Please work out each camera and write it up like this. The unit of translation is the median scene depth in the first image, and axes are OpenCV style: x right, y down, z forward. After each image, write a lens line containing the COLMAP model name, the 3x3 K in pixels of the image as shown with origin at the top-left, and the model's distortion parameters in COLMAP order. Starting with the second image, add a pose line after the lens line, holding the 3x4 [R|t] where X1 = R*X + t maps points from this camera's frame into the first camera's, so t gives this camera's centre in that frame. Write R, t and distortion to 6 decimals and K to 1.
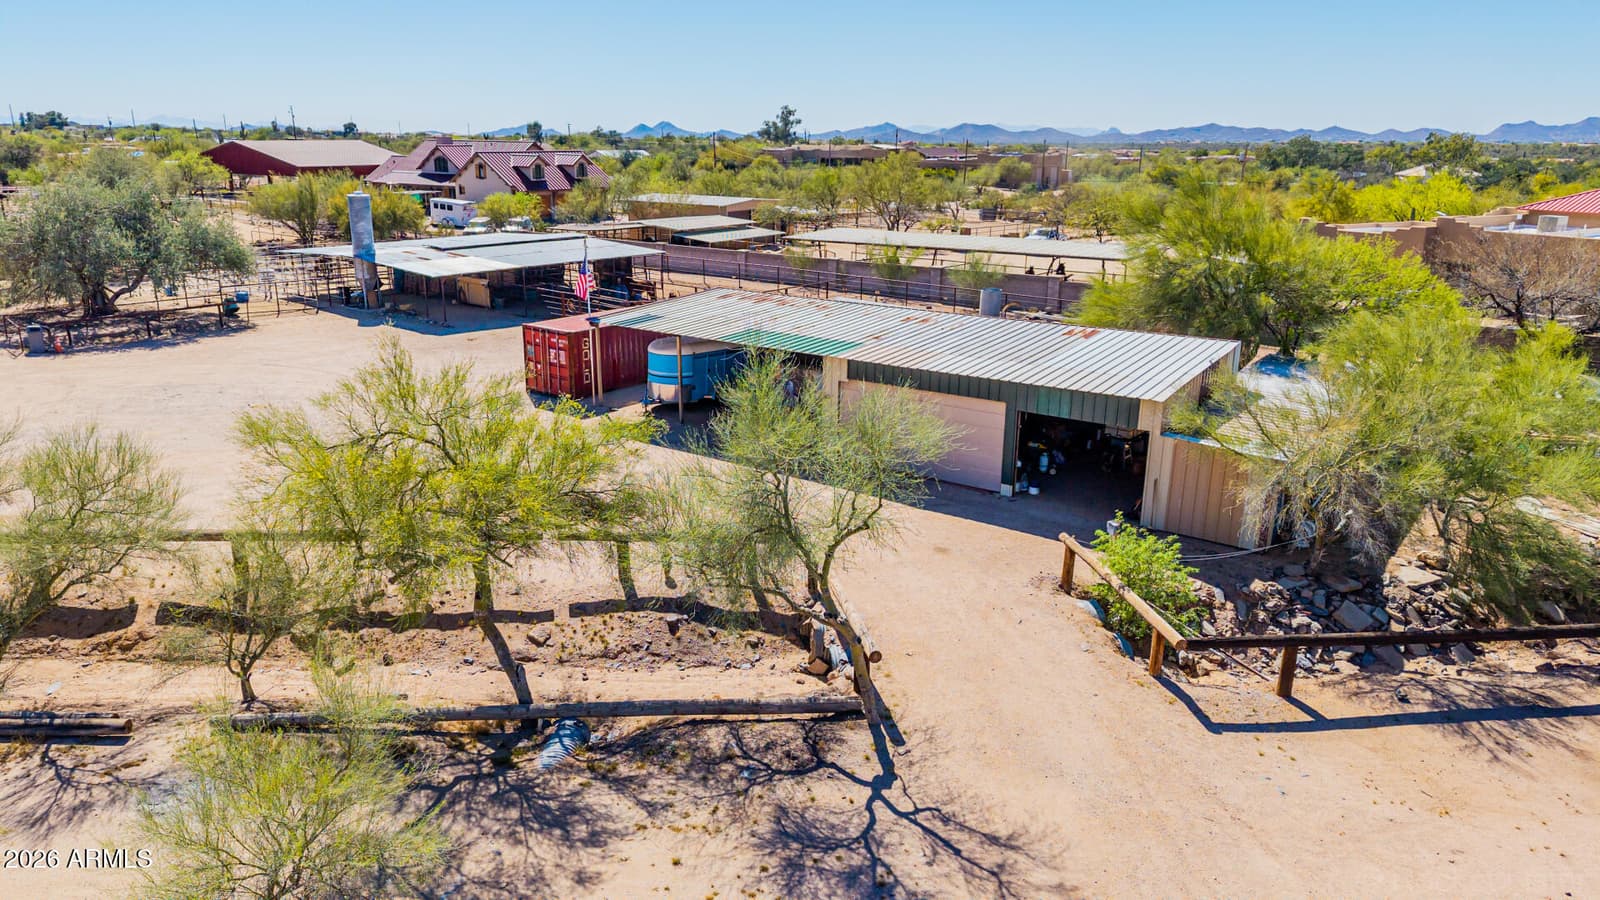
lens RADIAL K [[1065.5, 0, 800.0], [0, 1065.5, 450.0], [0, 0, 1]] dist [0.052181, -0.060019]
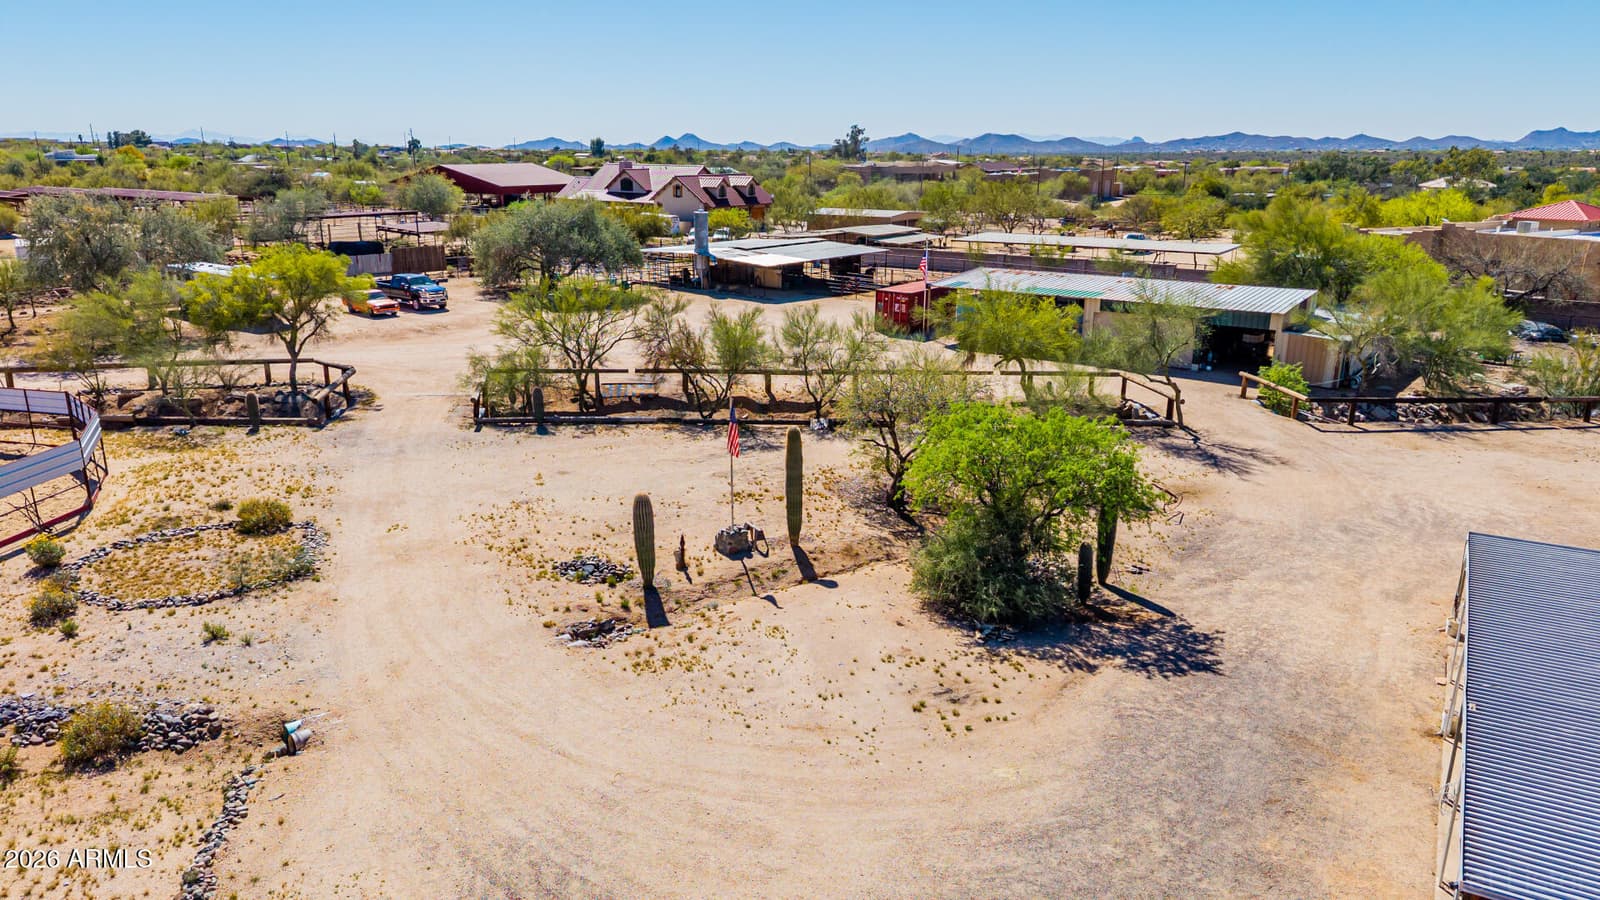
lens RADIAL K [[1065.5, 0, 800.0], [0, 1065.5, 450.0], [0, 0, 1]] dist [0.052181, -0.060019]
pose [[0.999791, -0.000022, -0.020432, -0.143288], [-0.000169, 0.999956, -0.009367, 0.062472], [0.020431, 0.009368, 0.999747, -0.279279]]
